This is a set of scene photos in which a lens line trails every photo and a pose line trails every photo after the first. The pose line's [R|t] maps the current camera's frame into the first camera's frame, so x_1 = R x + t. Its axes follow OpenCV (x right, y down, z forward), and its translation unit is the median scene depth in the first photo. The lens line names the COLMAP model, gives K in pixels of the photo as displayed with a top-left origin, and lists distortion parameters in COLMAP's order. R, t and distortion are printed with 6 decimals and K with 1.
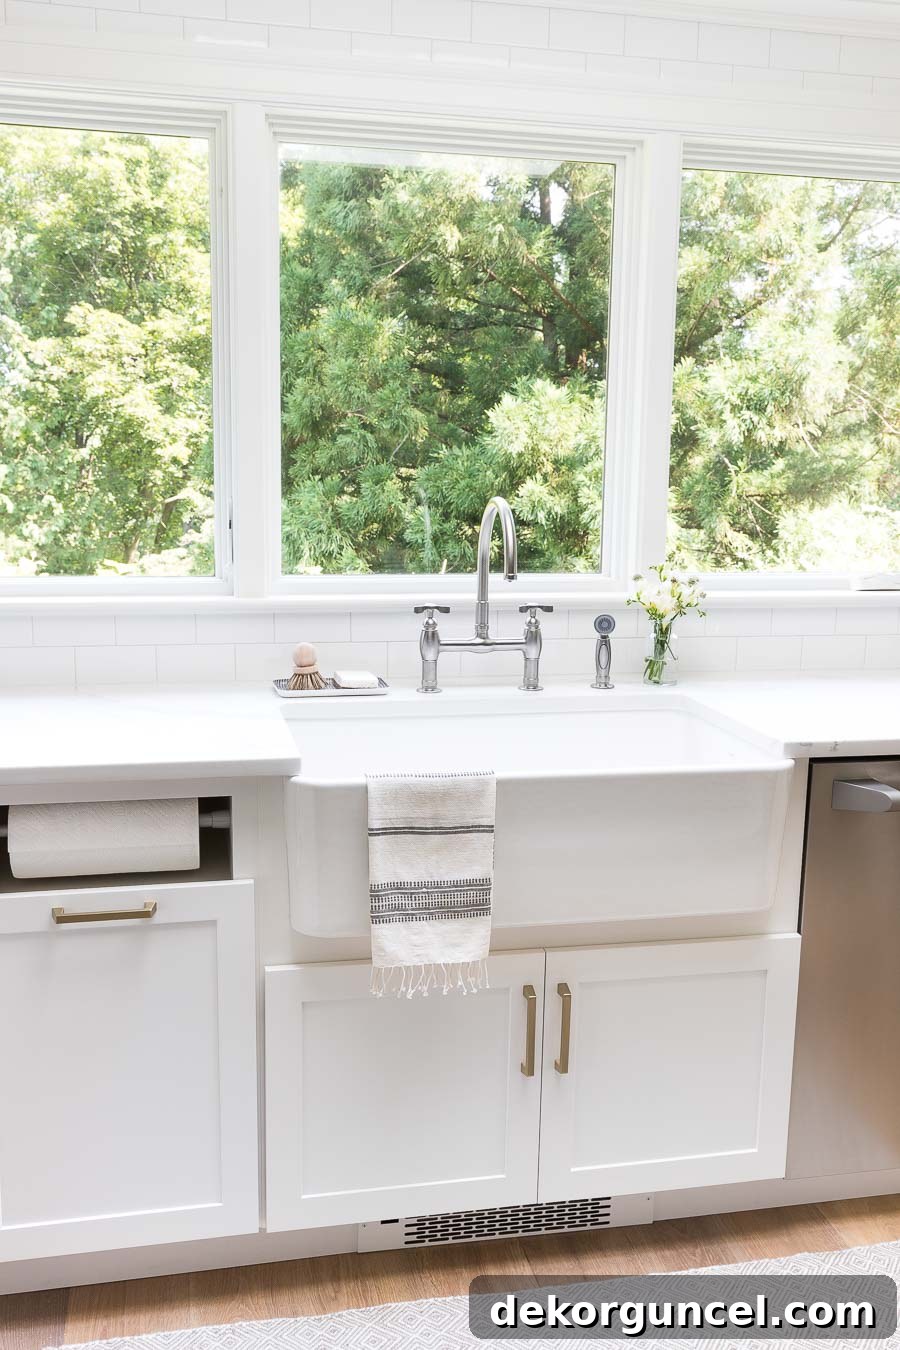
lens RADIAL K [[1269.7, 0, 455.6], [0, 1269.7, 678.6], [0, 0, 1]] dist [0.003645, 0.000000]
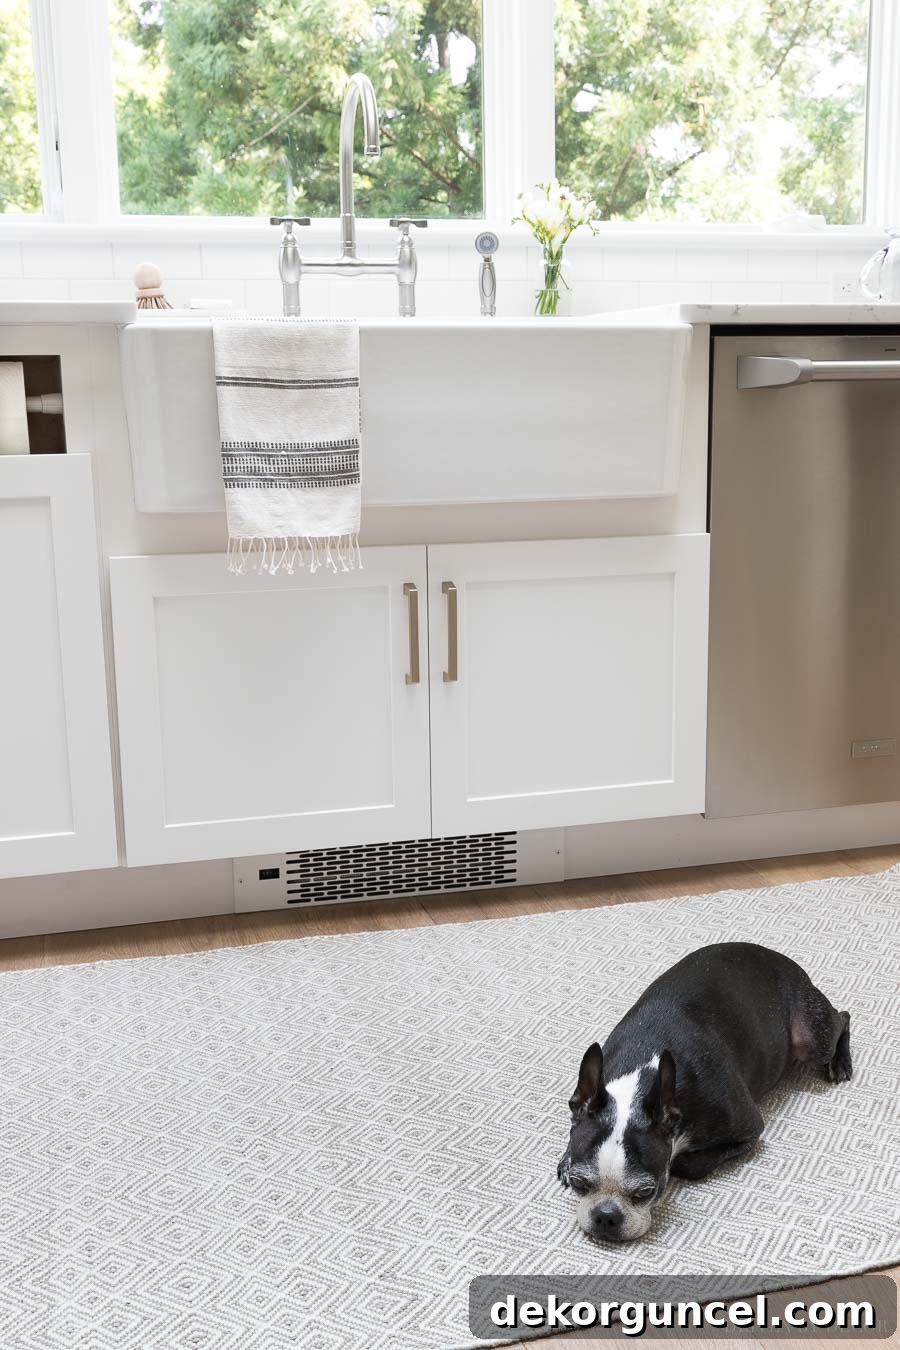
lens RADIAL K [[1457.5, 0, 453.7], [0, 1457.5, 676.8], [0, 0, 1]] dist [0.003147, 0.000000]
pose [[0.997582, -0.044612, 0.053294, 0.026623], [0.043549, 0.998832, 0.020938, 0.247161], [-0.054166, -0.018566, 0.998359, -0.026748]]
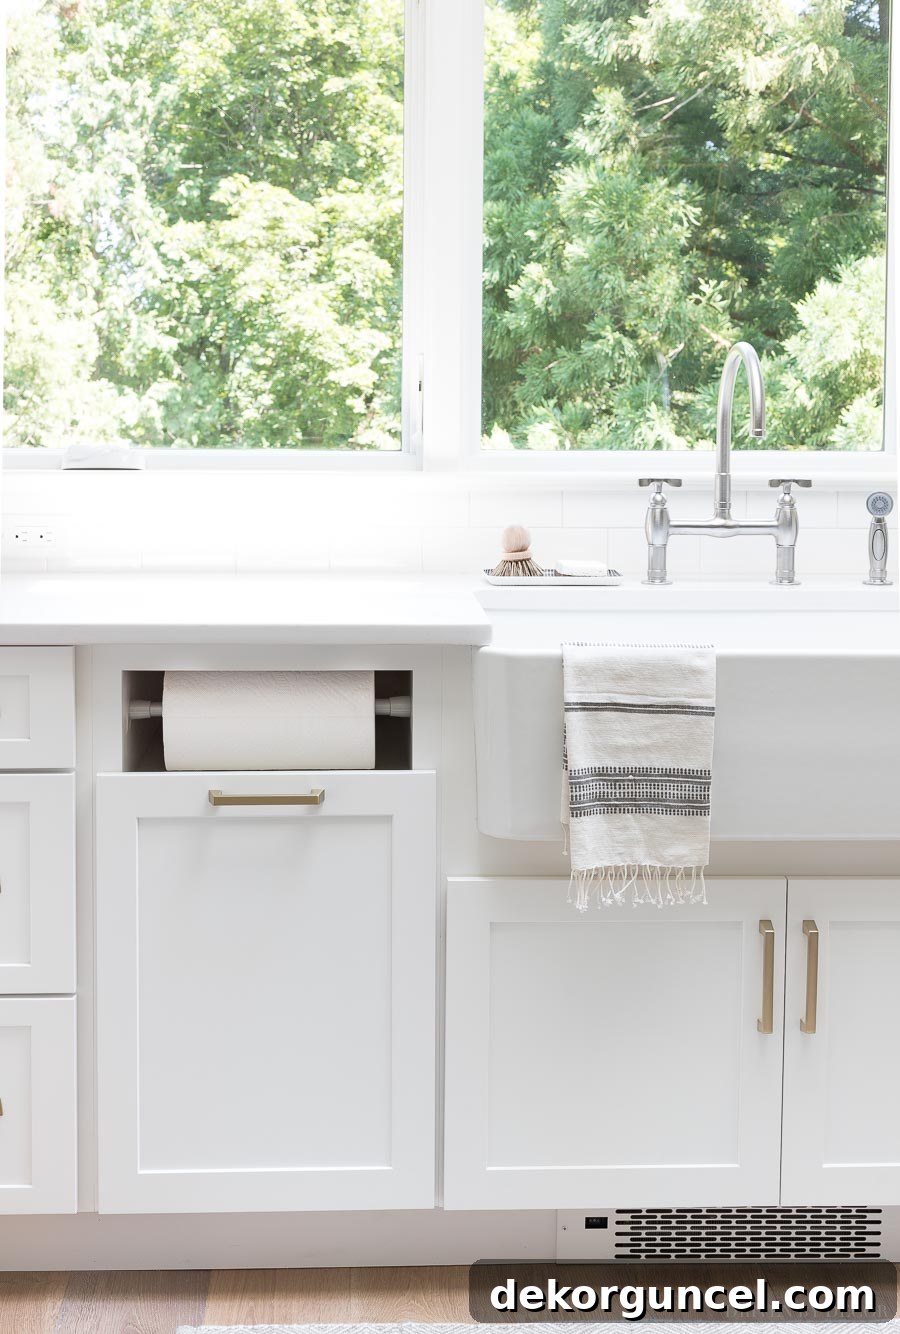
lens RADIAL K [[1915.1, 0, 459.1], [0, 1915.1, 492.4], [0, 0, 1]] dist [-0.016970, 0.000000]
pose [[0.987165, -0.000467, -0.159702, 0.050804], [-0.018692, 0.992785, -0.118446, 0.101454], [0.158605, 0.119911, 0.980034, -0.231498]]
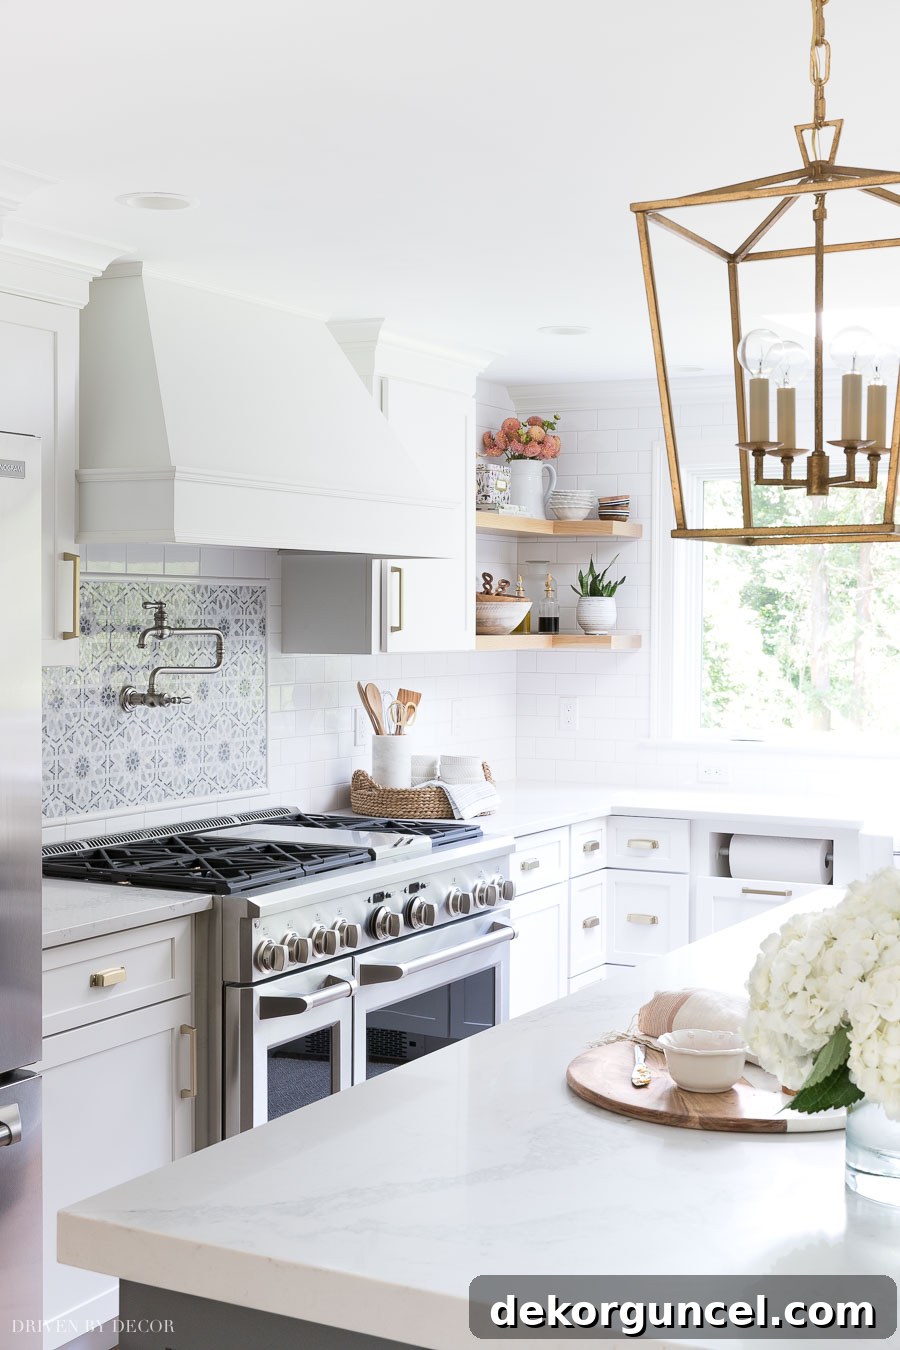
lens RADIAL K [[1817.4, 0, 448.3], [0, 1817.4, 664.9], [0, 0, 1]] dist [-0.012006, 0.000000]
pose [[0.758331, 0.003073, -0.651862, 0.931981], [-0.107061, 0.986997, -0.119894, 0.178863], [0.643018, 0.160709, 0.748800, -1.169340]]
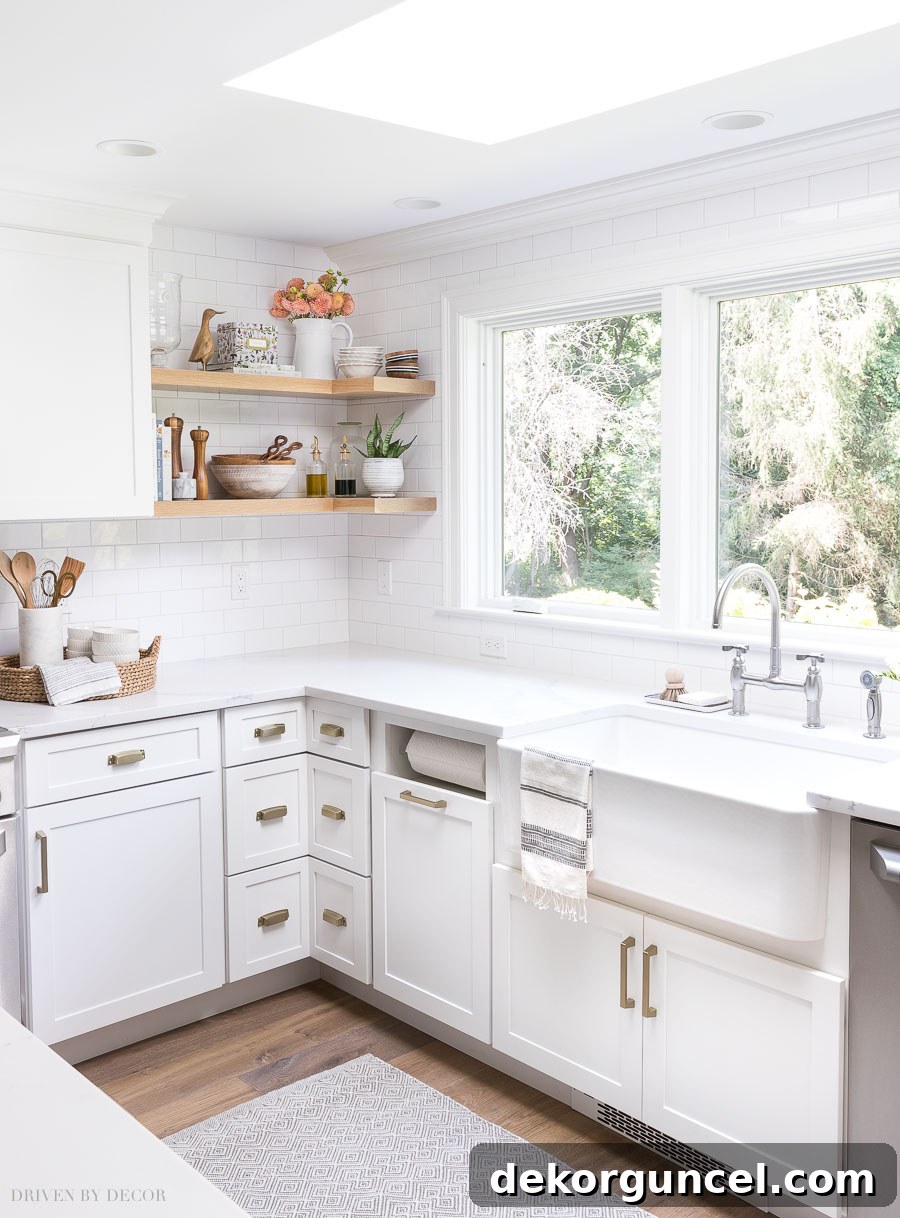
lens RADIAL K [[1183.8, 0, 481.3], [0, 1183.8, 541.7], [0, 0, 1]] dist [-0.001187, 0.000000]
pose [[0.519658, 0.024820, -0.854014, 0.862150], [-0.135415, 0.989336, -0.053645, -0.063101], [0.843575, 0.143523, 0.517477, 0.157055]]
